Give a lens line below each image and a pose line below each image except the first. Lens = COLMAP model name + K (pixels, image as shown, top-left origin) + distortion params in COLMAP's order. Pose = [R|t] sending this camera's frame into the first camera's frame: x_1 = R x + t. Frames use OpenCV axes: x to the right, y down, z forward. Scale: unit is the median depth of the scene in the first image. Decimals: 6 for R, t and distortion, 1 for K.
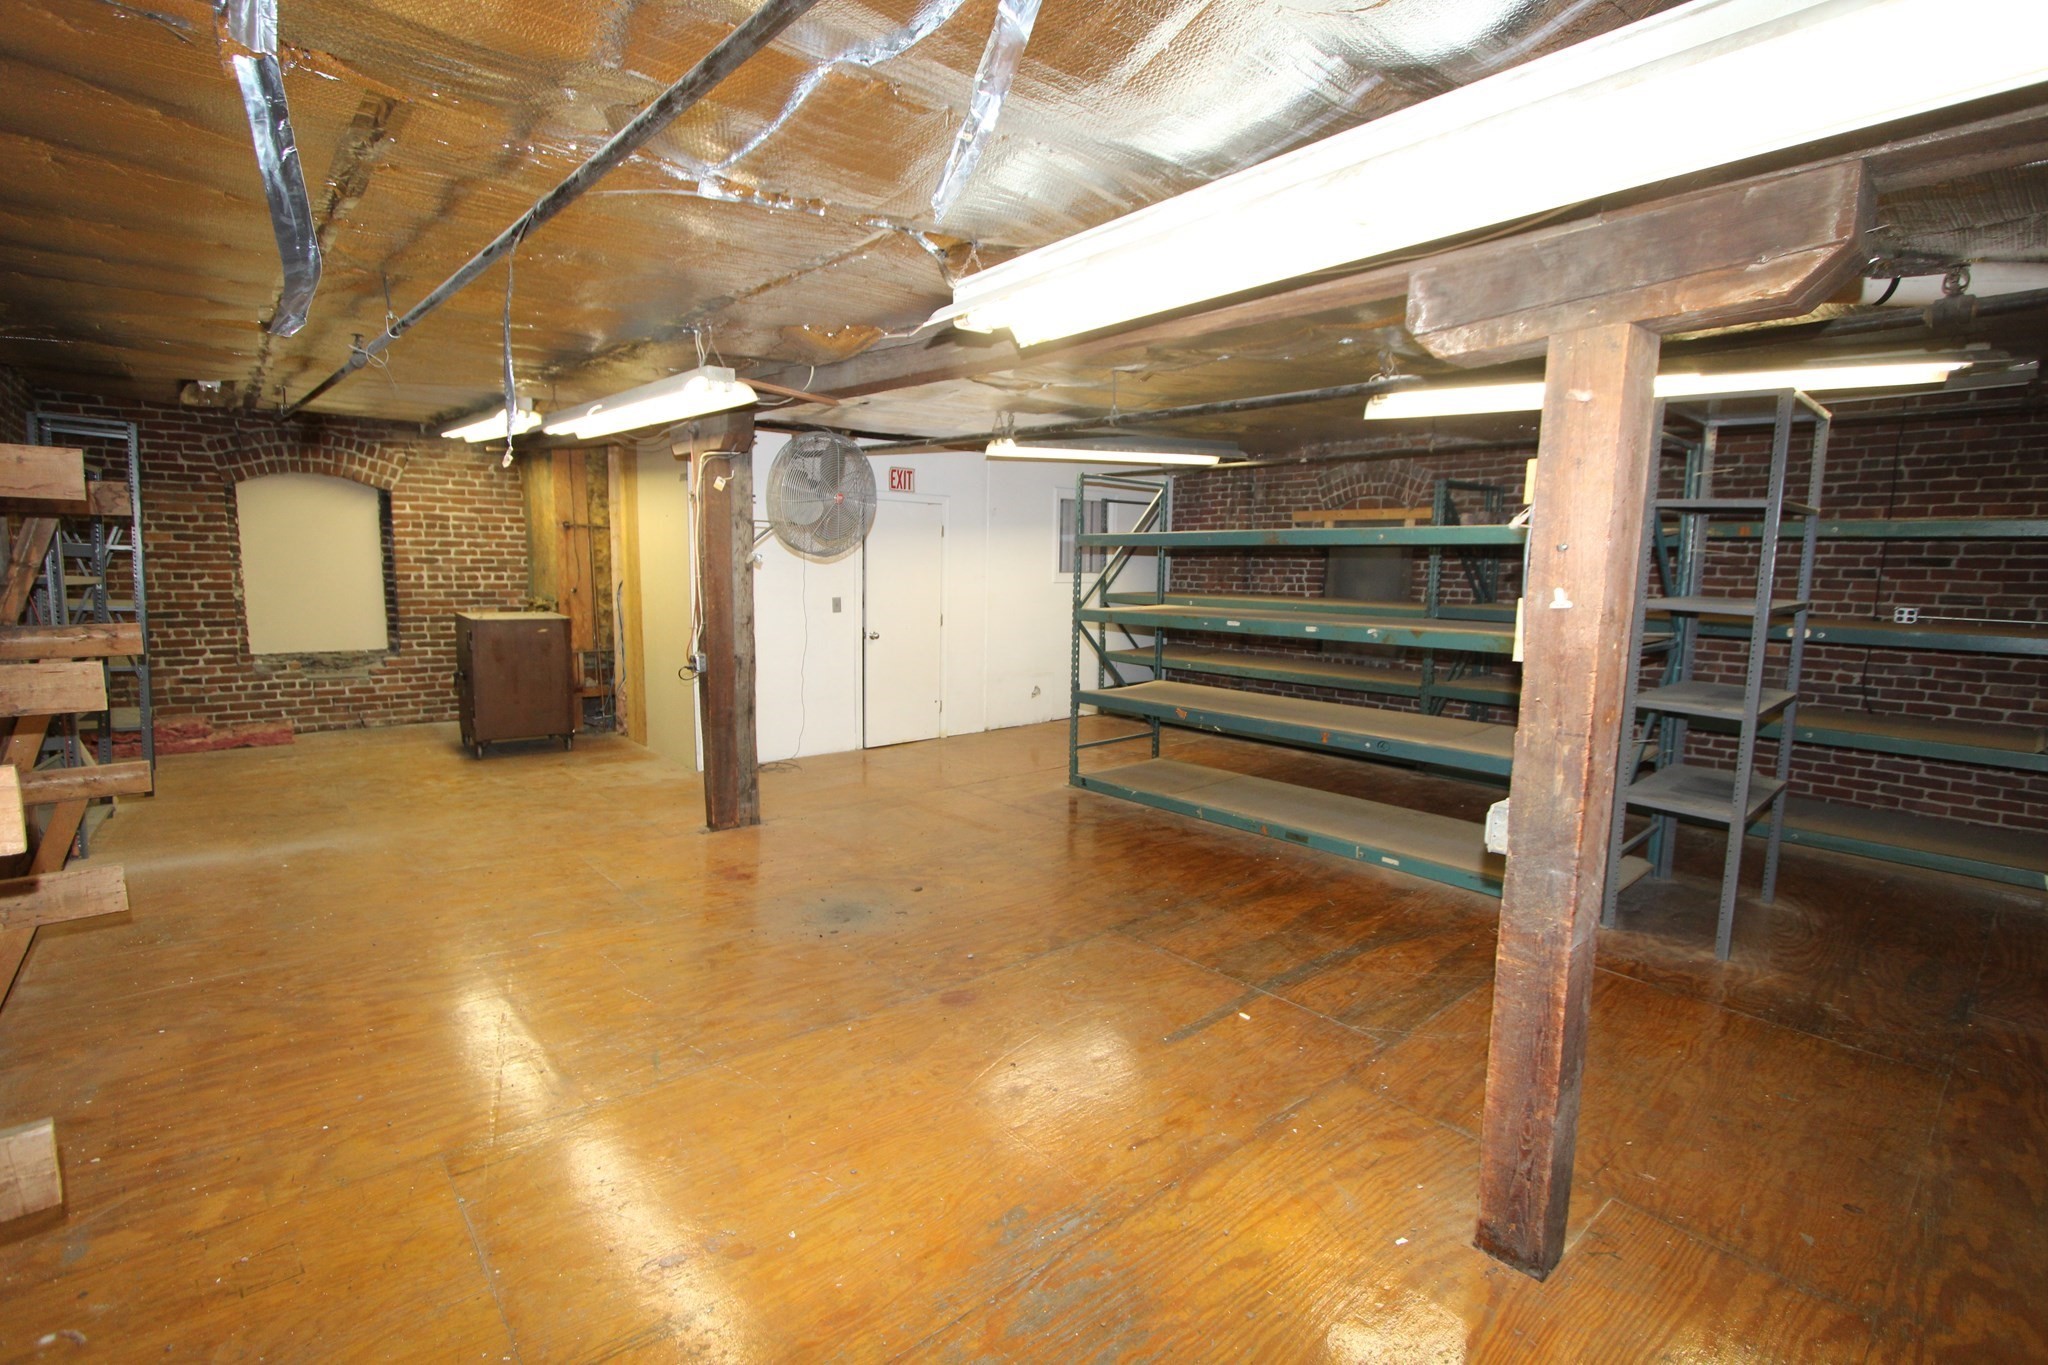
lens RADIAL K [[937.9, 0, 1020.5], [0, 937.9, 682.1], [0, 0, 1]] dist [-0.016999, 0.001846]
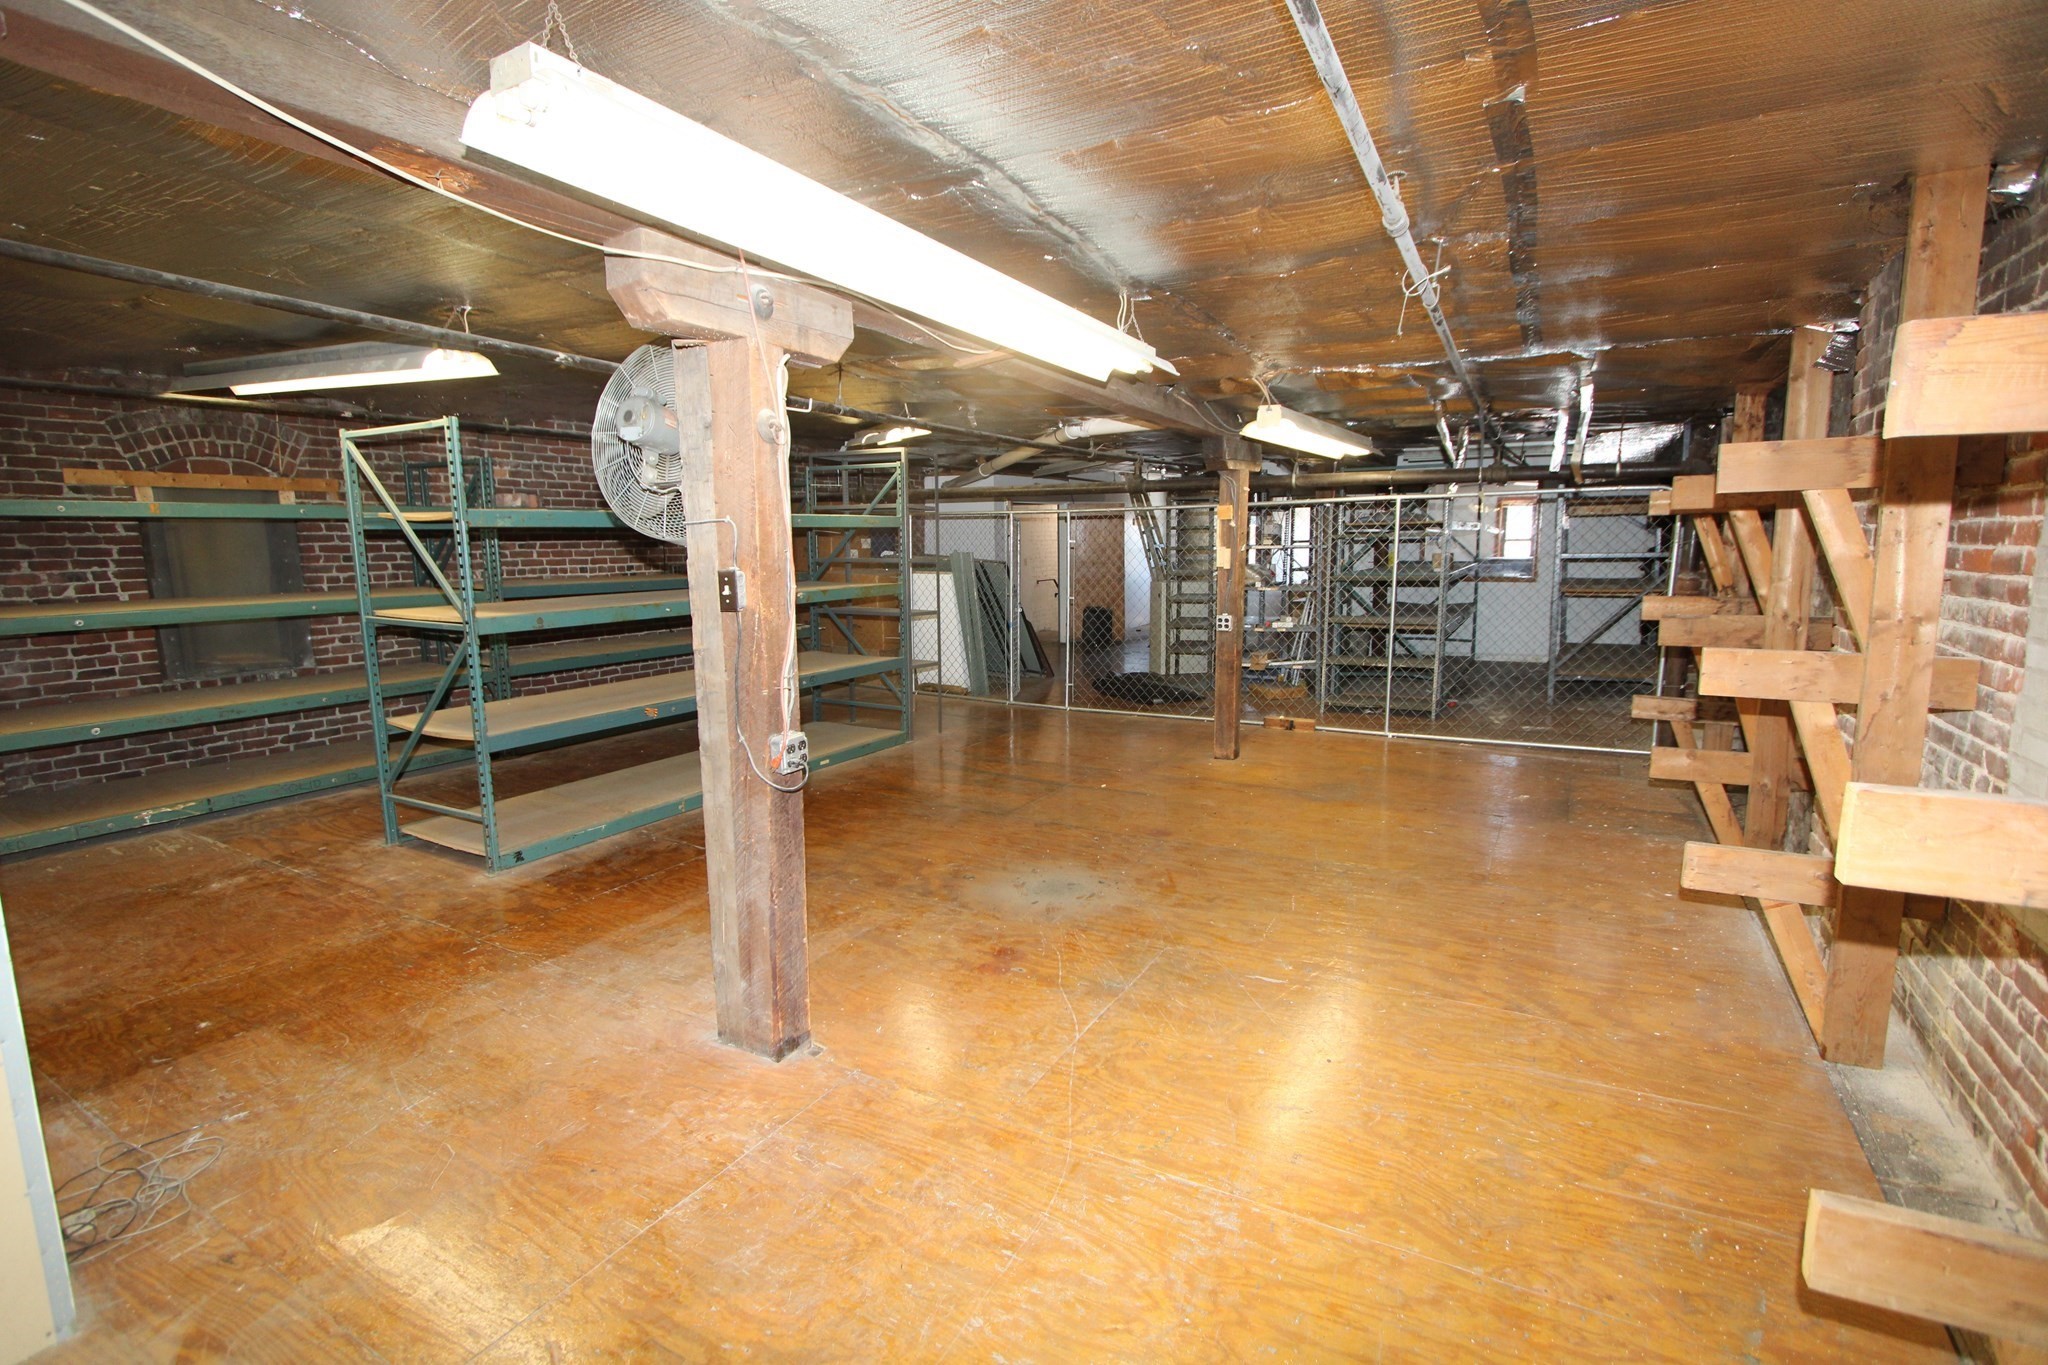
lens RADIAL K [[937.9, 0, 1022.1], [0, 937.9, 680.5], [0, 0, 1]] dist [-0.016999, 0.001846]
pose [[-0.321180, -0.152239, 0.934701, -0.598835], [0.126285, 0.971294, 0.201593, -0.101775], [-0.938560, 0.182787, -0.292735, 0.702750]]
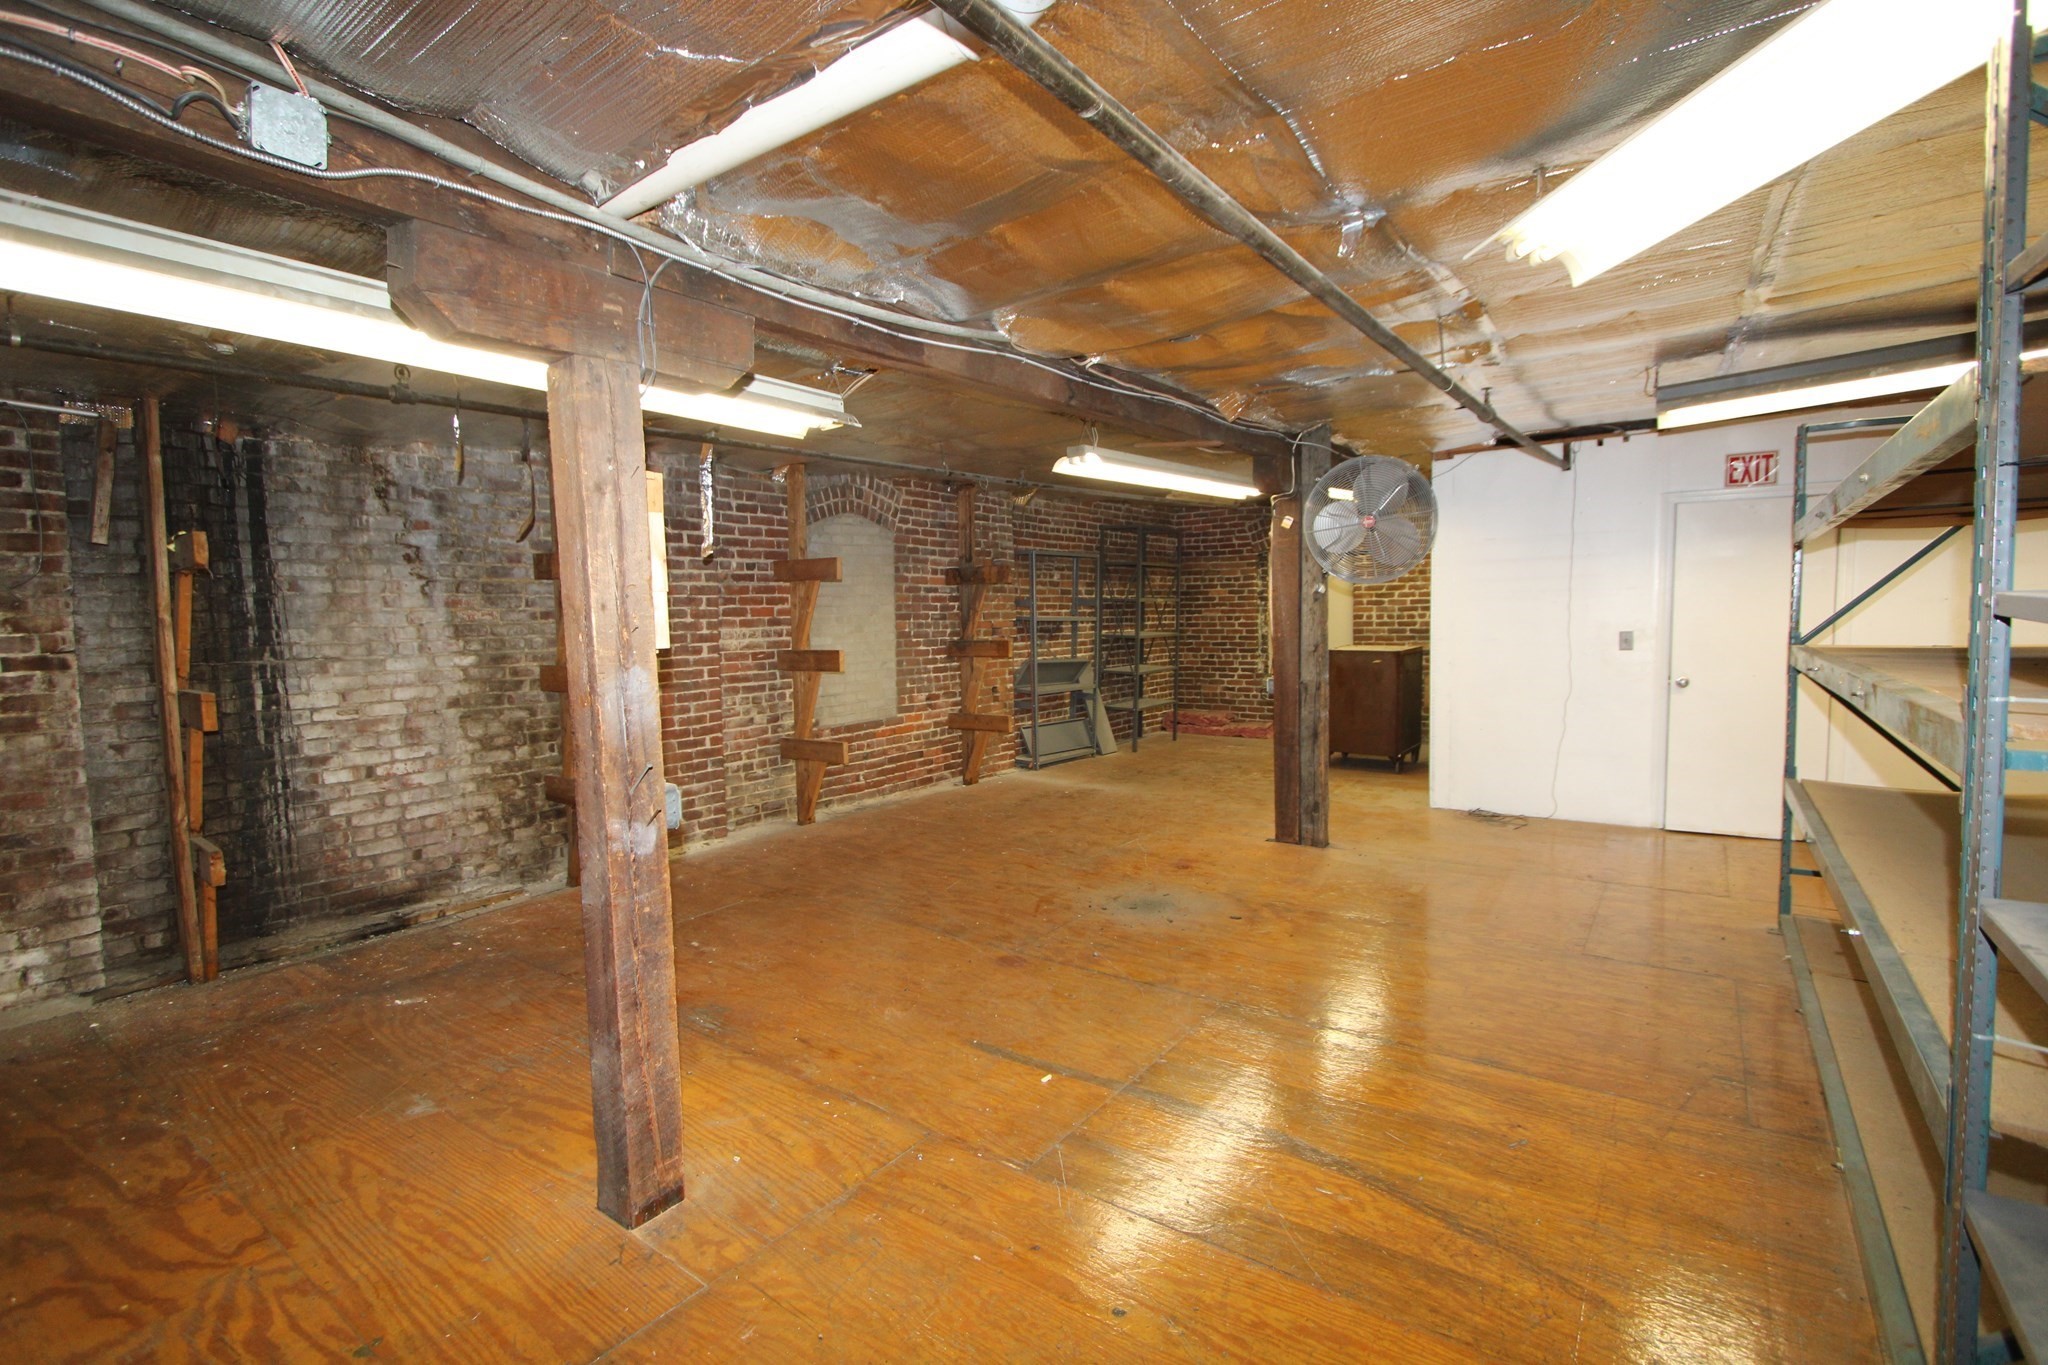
lens RADIAL K [[937.9, 0, 1016.4], [0, 937.9, 677.5], [0, 0, 1]] dist [-0.016999, 0.001846]
pose [[0.219573, 0.043681, -0.974618, 0.460316], [-0.099612, 0.994780, 0.022143, -0.016824], [0.970497, 0.092222, 0.222778, 0.313345]]
